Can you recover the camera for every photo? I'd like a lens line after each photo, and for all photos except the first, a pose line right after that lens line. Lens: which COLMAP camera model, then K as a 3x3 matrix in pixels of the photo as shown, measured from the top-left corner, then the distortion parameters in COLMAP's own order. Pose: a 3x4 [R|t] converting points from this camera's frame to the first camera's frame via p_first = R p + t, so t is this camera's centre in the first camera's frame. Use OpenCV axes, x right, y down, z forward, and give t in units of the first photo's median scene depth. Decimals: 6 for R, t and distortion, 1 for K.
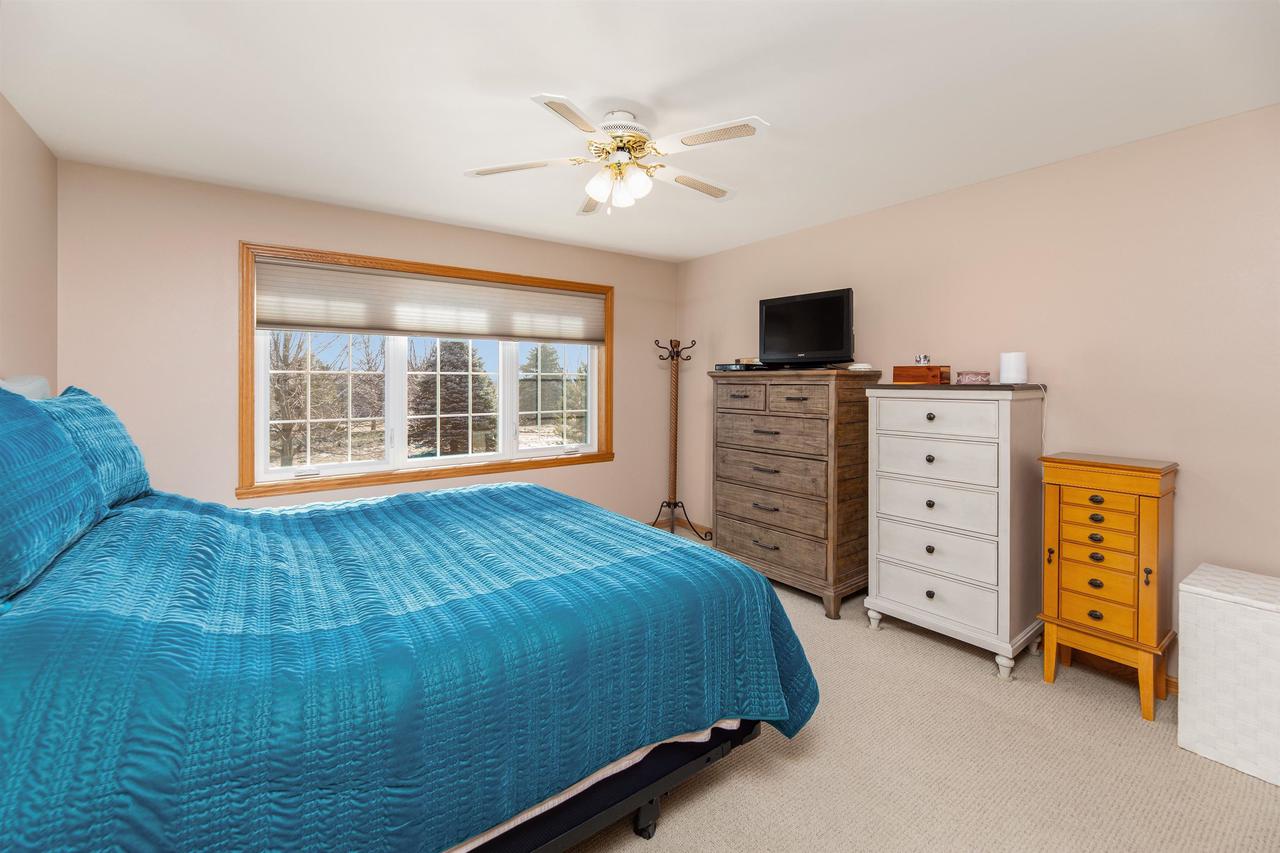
lens RADIAL K [[535.1, 0, 644.8], [0, 535.1, 386.6], [0, 0, 1]] dist [-0.000235, -0.000034]
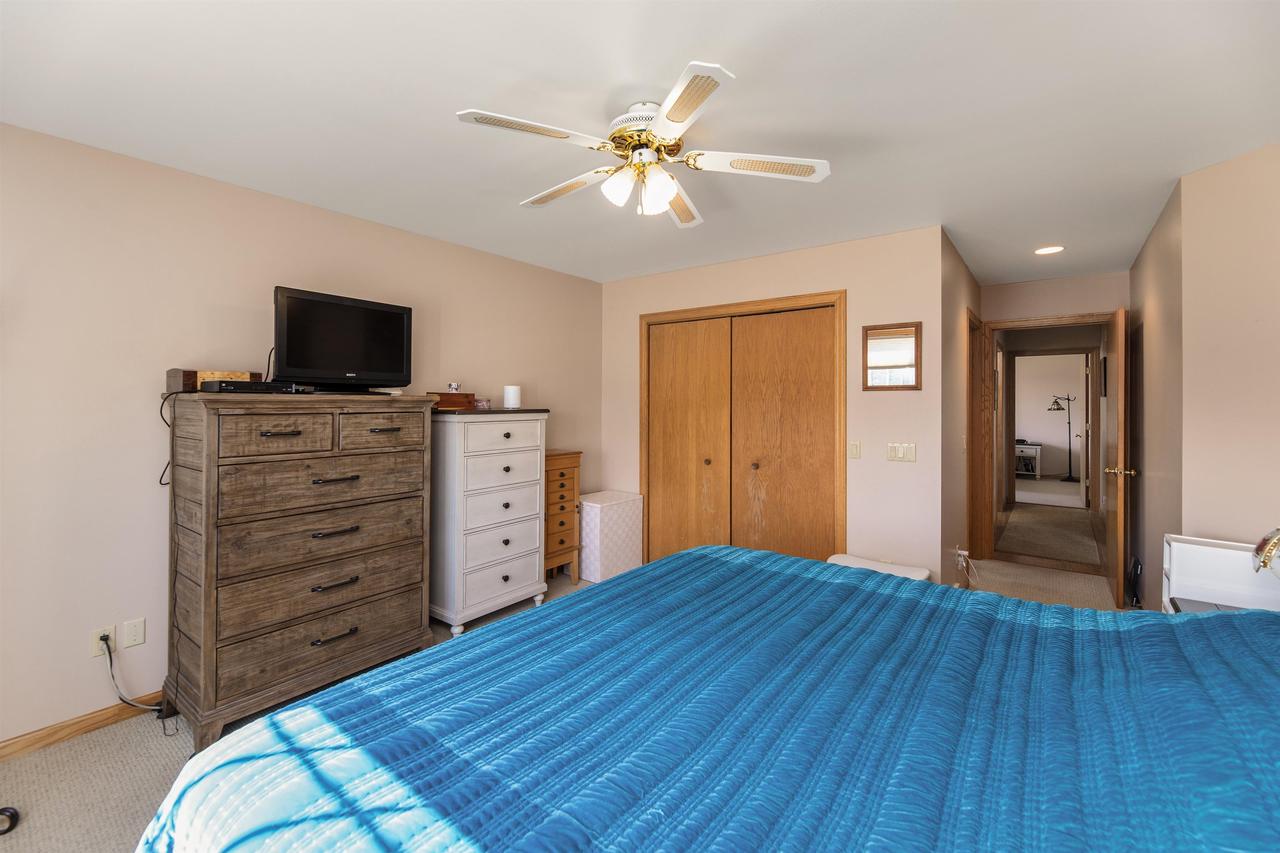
lens RADIAL K [[535.1, 0, 644.8], [0, 535.1, 386.6], [0, 0, 1]] dist [-0.000235, -0.000034]
pose [[-0.280779, 0.009818, 0.959722, -0.610287], [-0.006929, 0.999901, -0.012257, -0.036189], [-0.959747, -0.010092, -0.280683, 0.844623]]
